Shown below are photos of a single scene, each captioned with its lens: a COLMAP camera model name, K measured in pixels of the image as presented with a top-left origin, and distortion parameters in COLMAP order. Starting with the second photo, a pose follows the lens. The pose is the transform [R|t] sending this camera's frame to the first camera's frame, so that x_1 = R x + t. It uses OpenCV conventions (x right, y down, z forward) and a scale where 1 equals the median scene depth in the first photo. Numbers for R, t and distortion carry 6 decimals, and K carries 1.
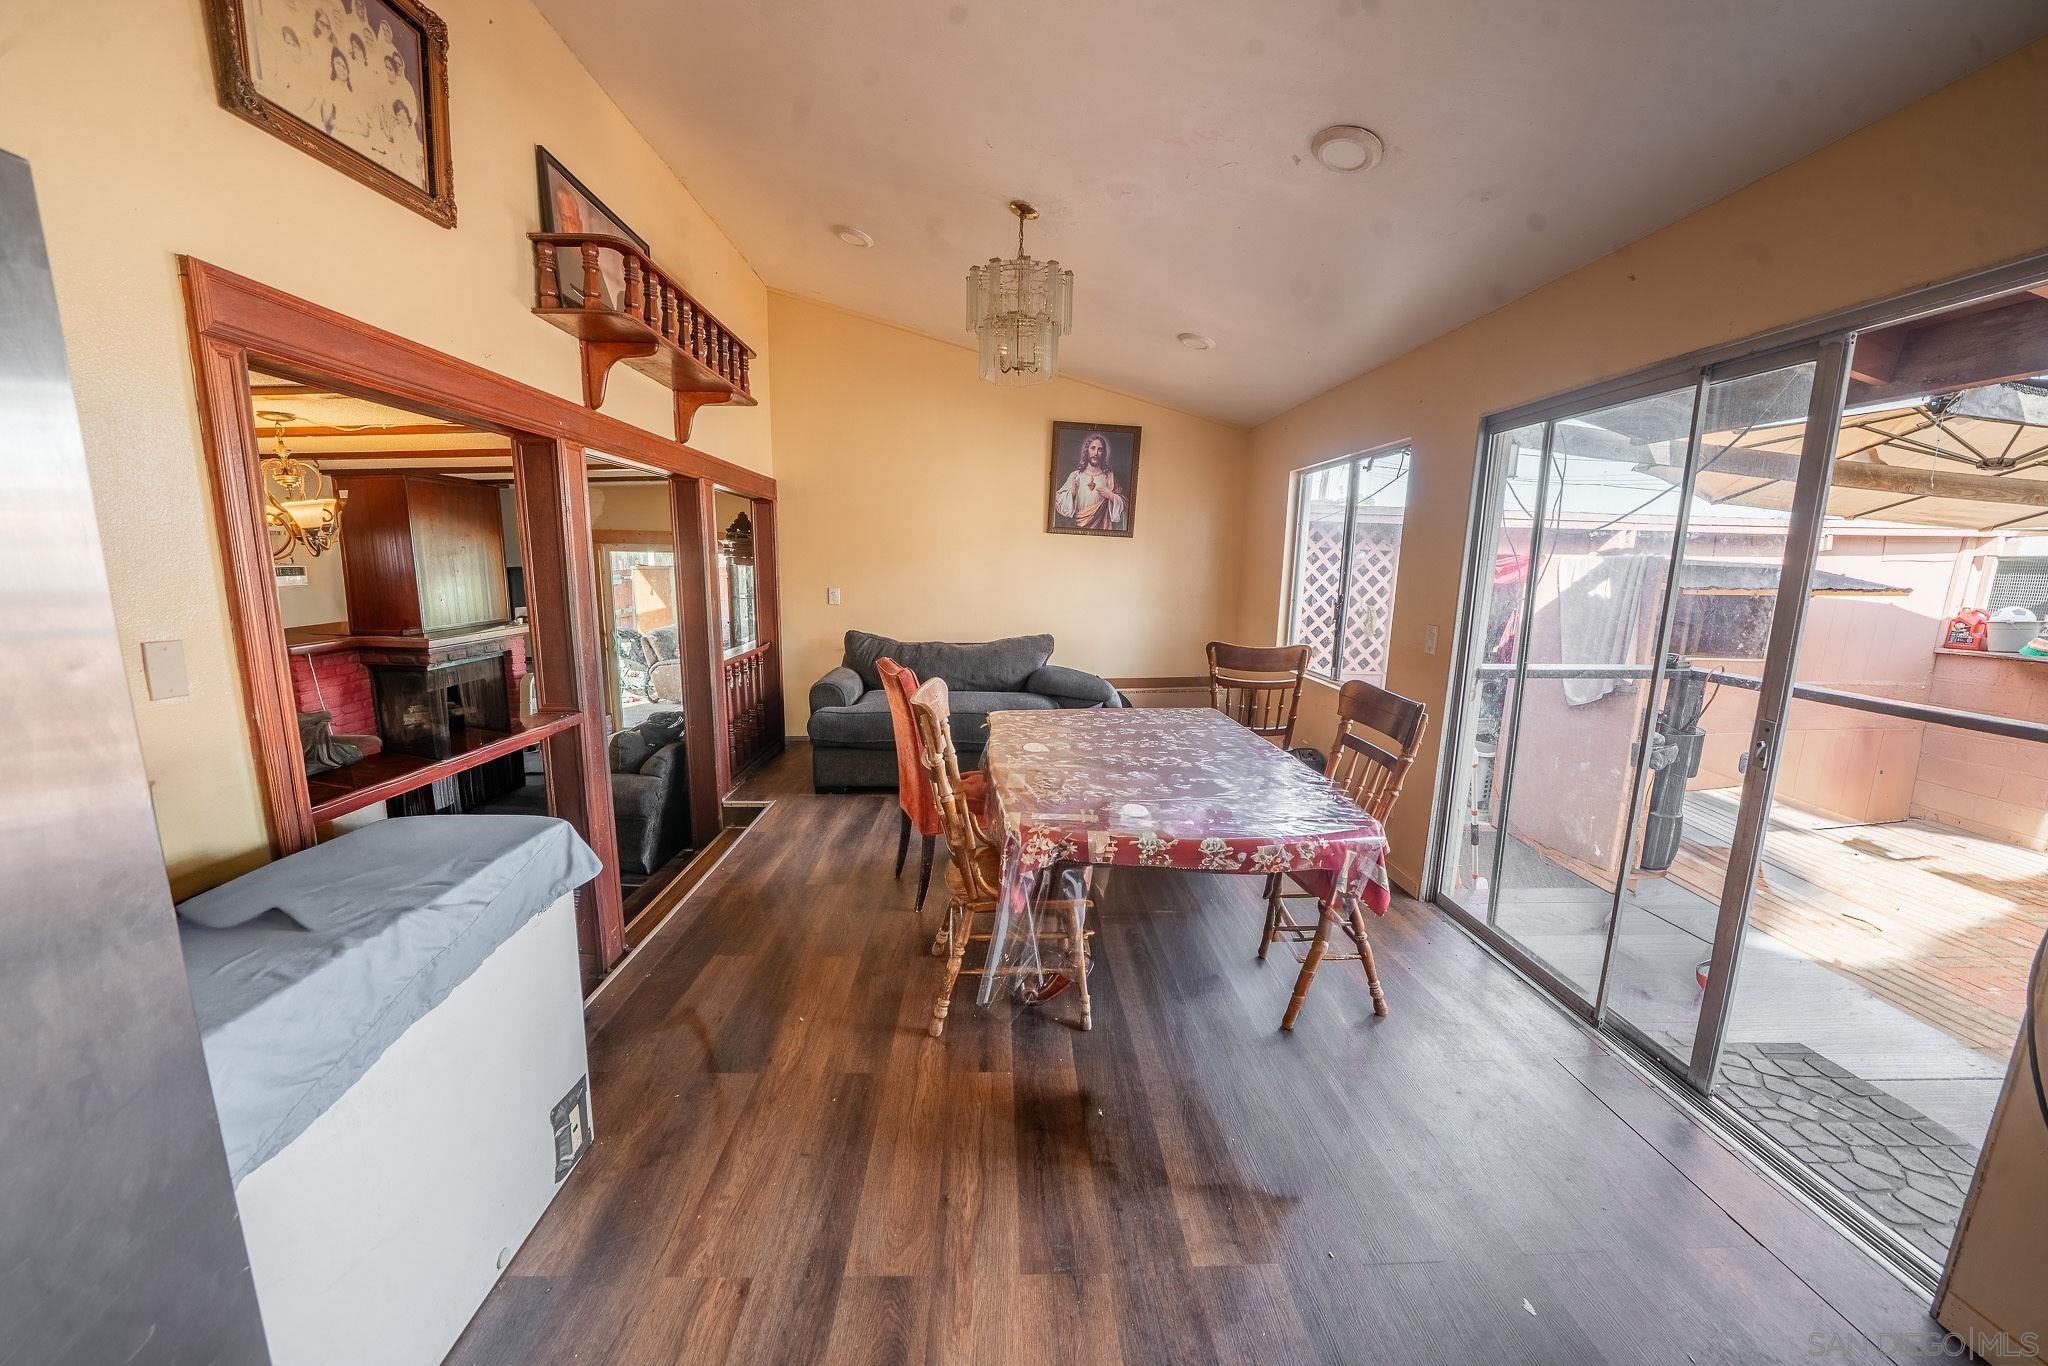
lens RADIAL K [[721.7, 0, 1027.1], [0, 721.7, 687.4], [0, 0, 1]] dist [-0.026931, 0.002912]
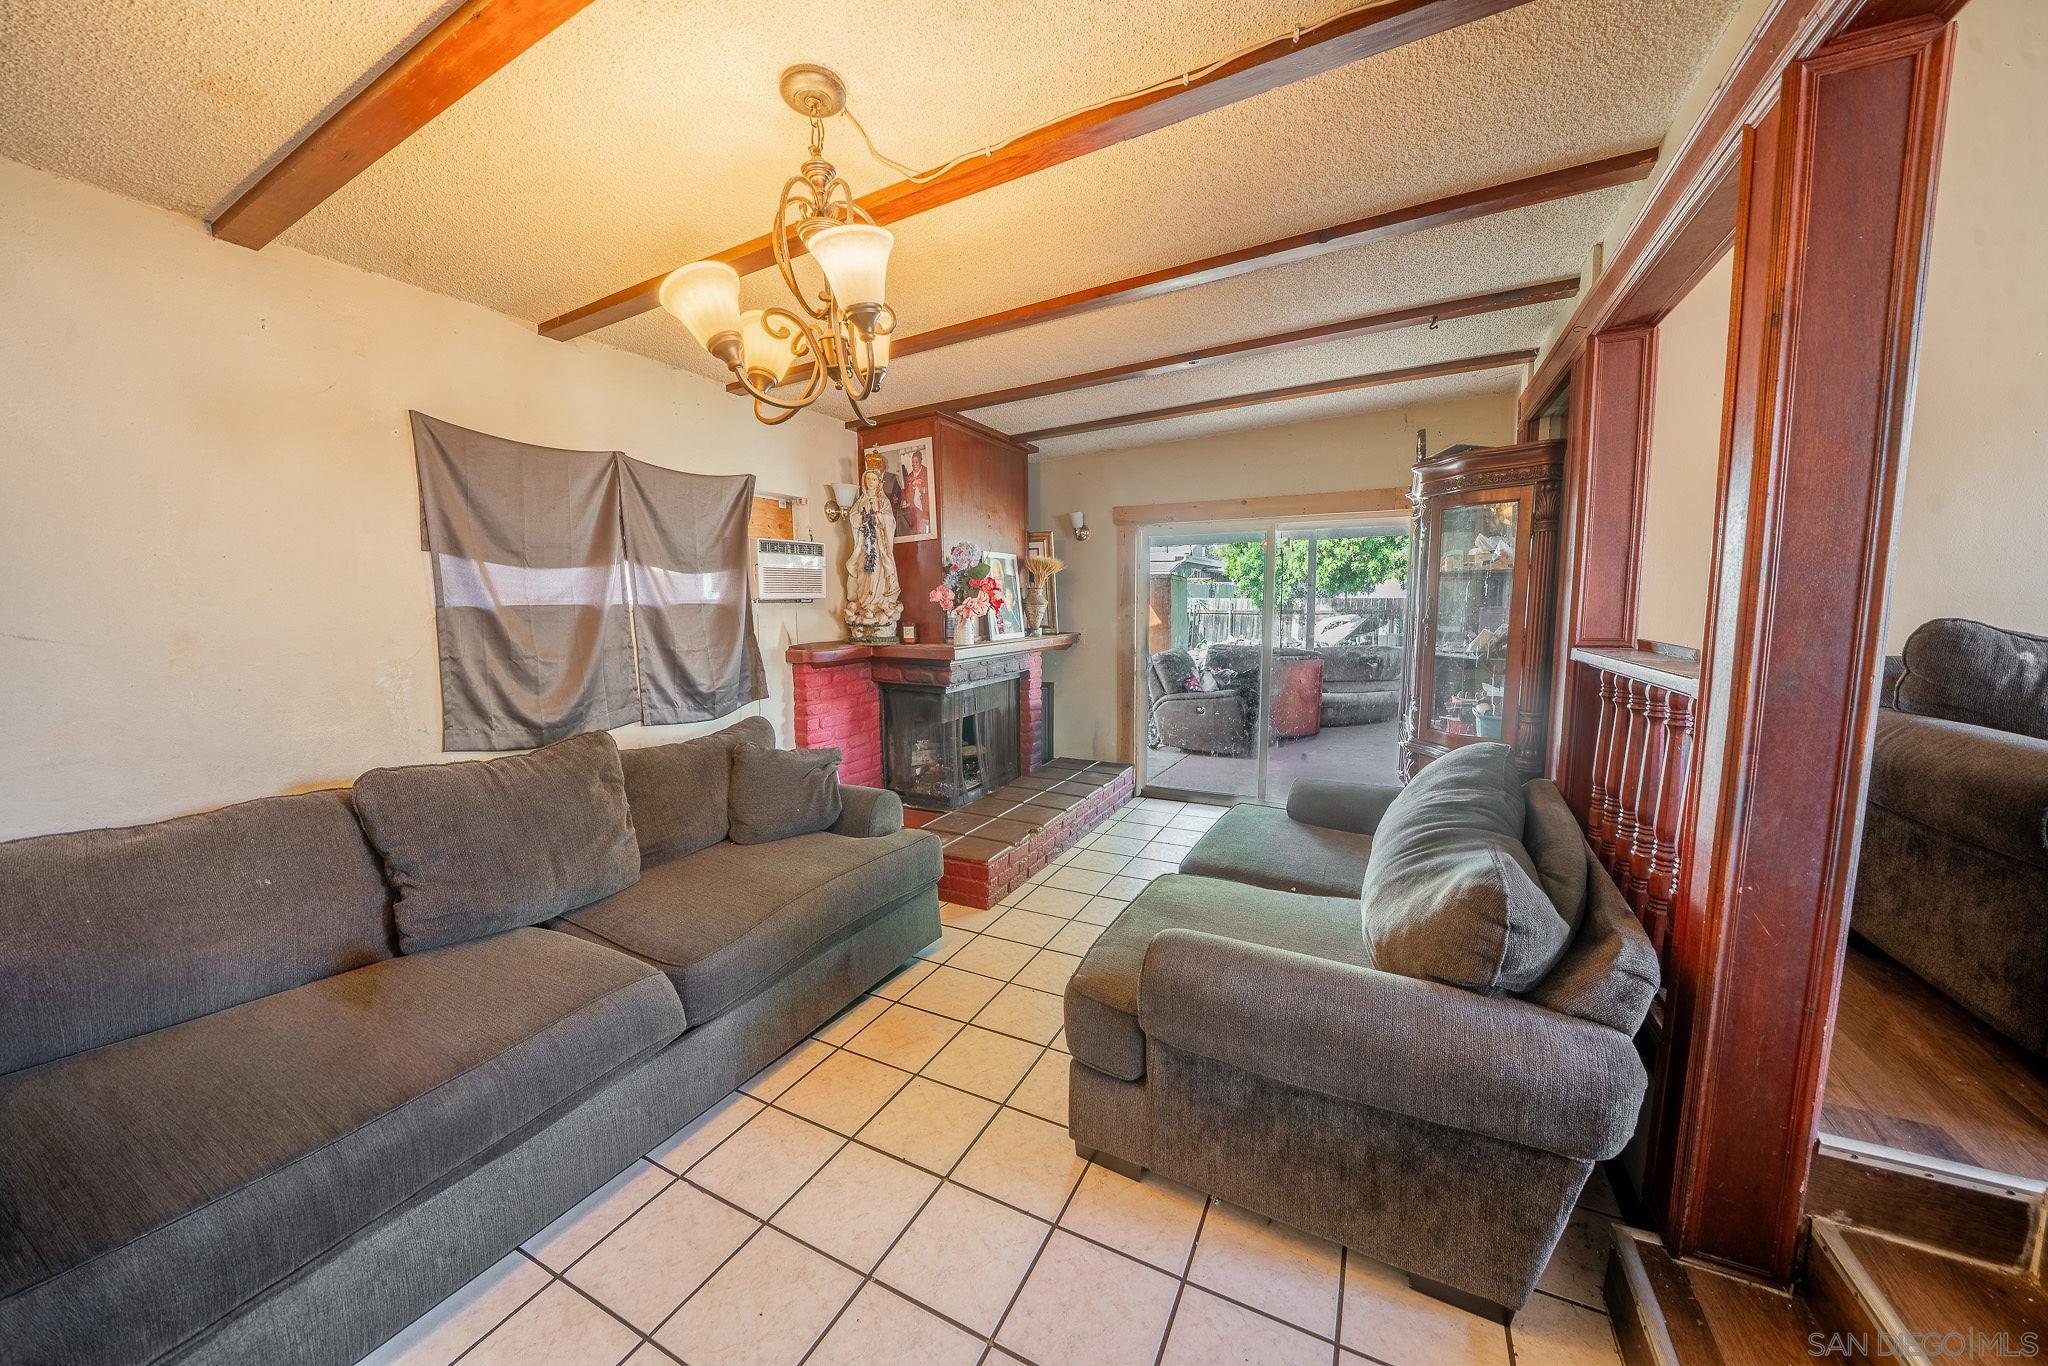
lens RADIAL K [[721.7, 0, 1027.1], [0, 721.7, 687.4], [0, 0, 1]] dist [-0.026931, 0.002912]
pose [[0.874274, 0.027765, -0.484638, -0.413824], [-0.057292, 0.997287, -0.046219, -0.000817], [0.482040, 0.068174, 0.873493, 0.398494]]
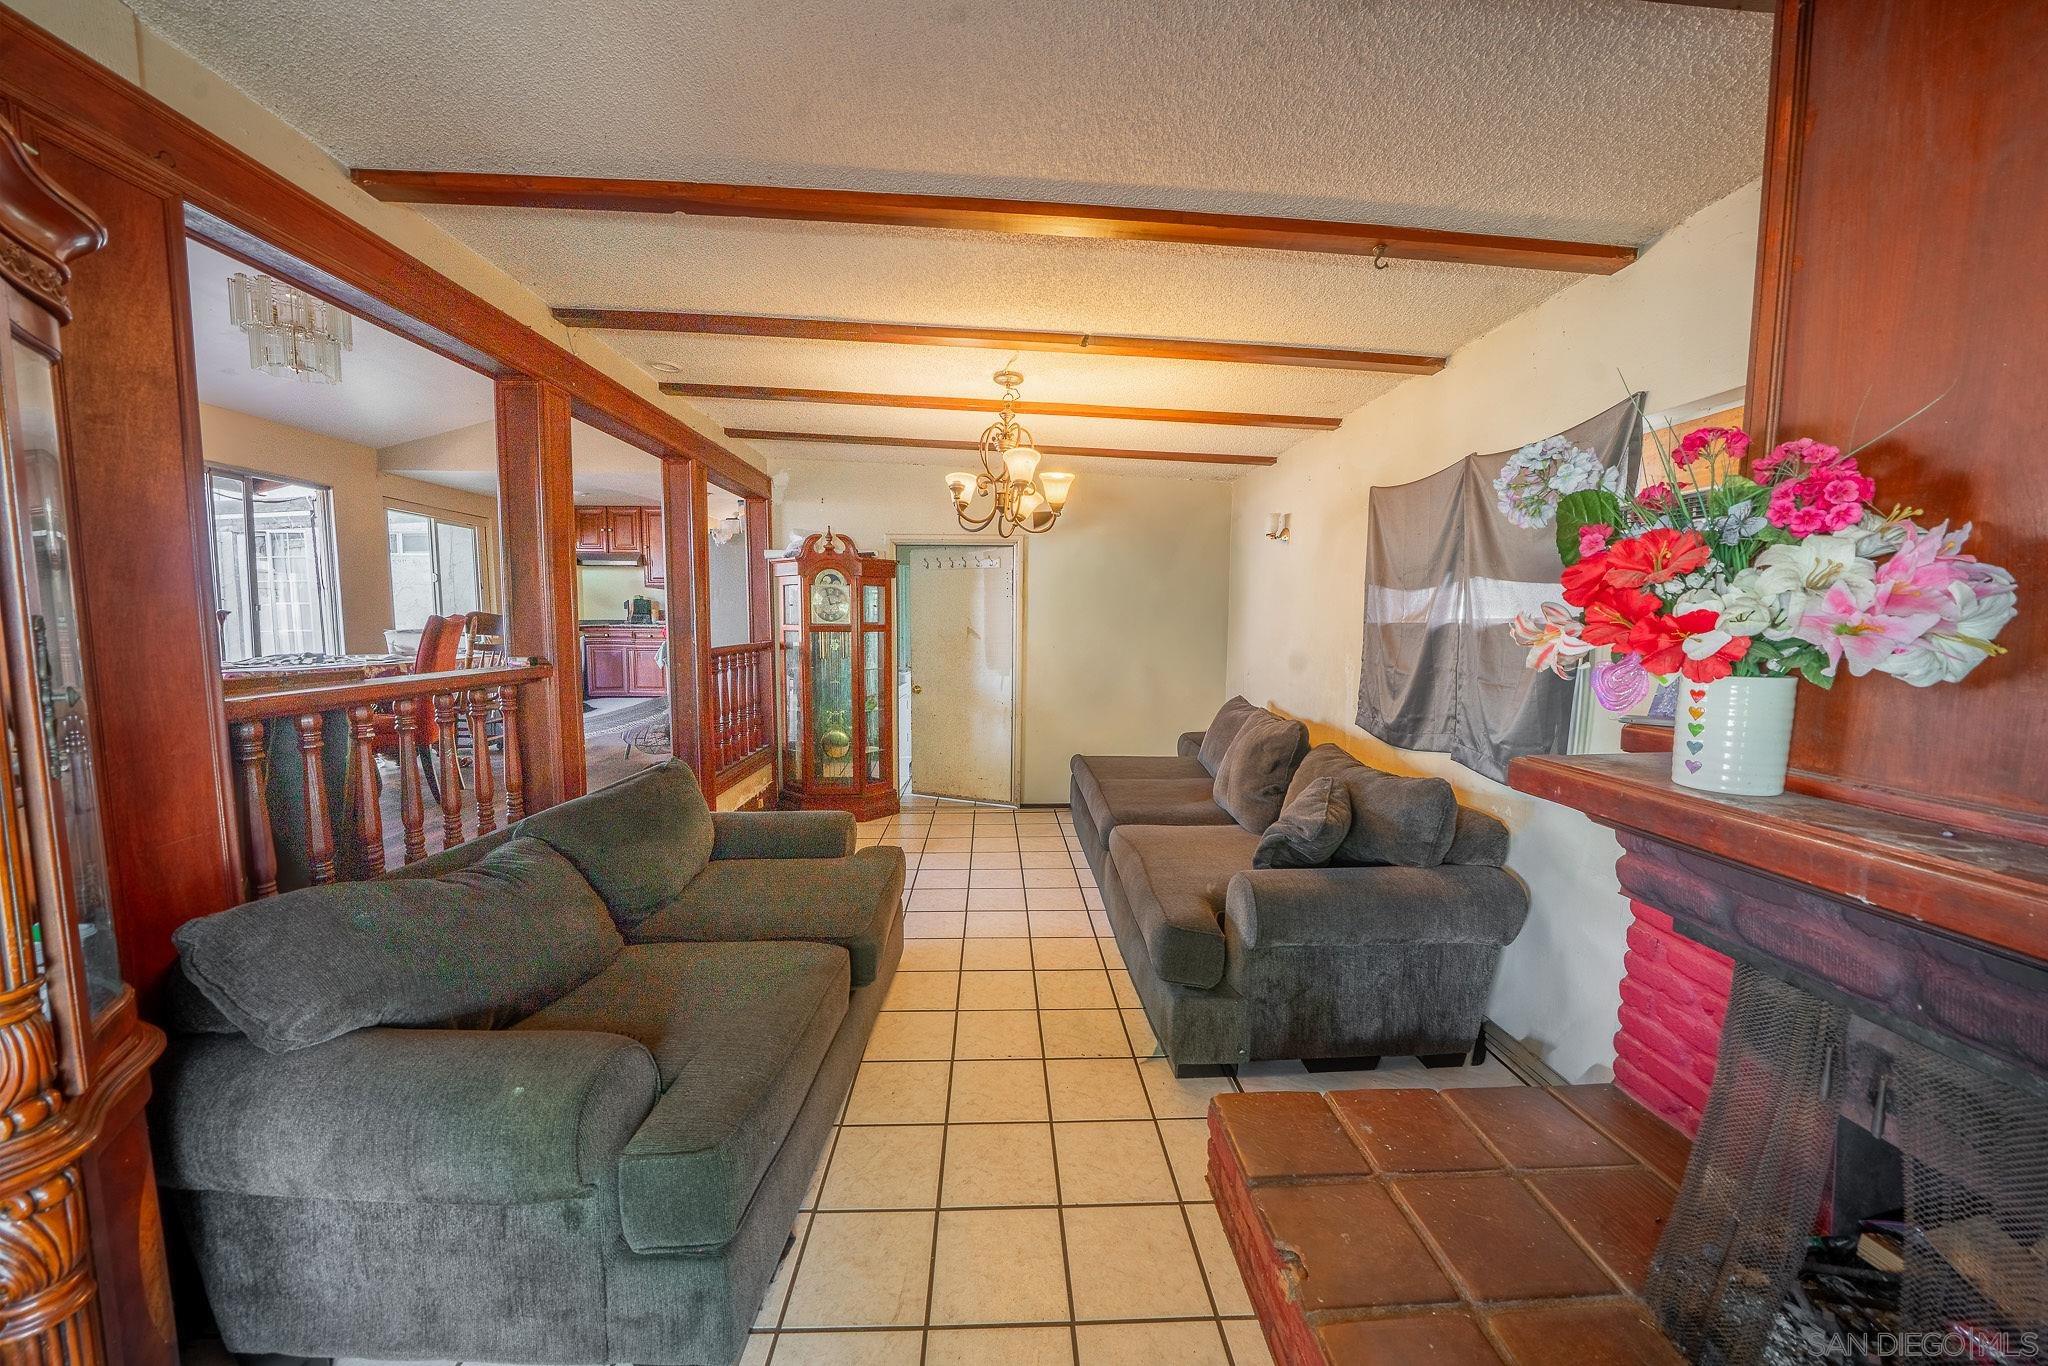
lens RADIAL K [[721.7, 0, 1027.1], [0, 721.7, 687.4], [0, 0, 1]] dist [-0.026931, 0.002912]
pose [[-0.999257, -0.030913, -0.023006, -0.601952], [-0.035986, 0.962114, 0.270262, -0.134796], [0.013779, 0.270889, -0.962512, 1.116119]]
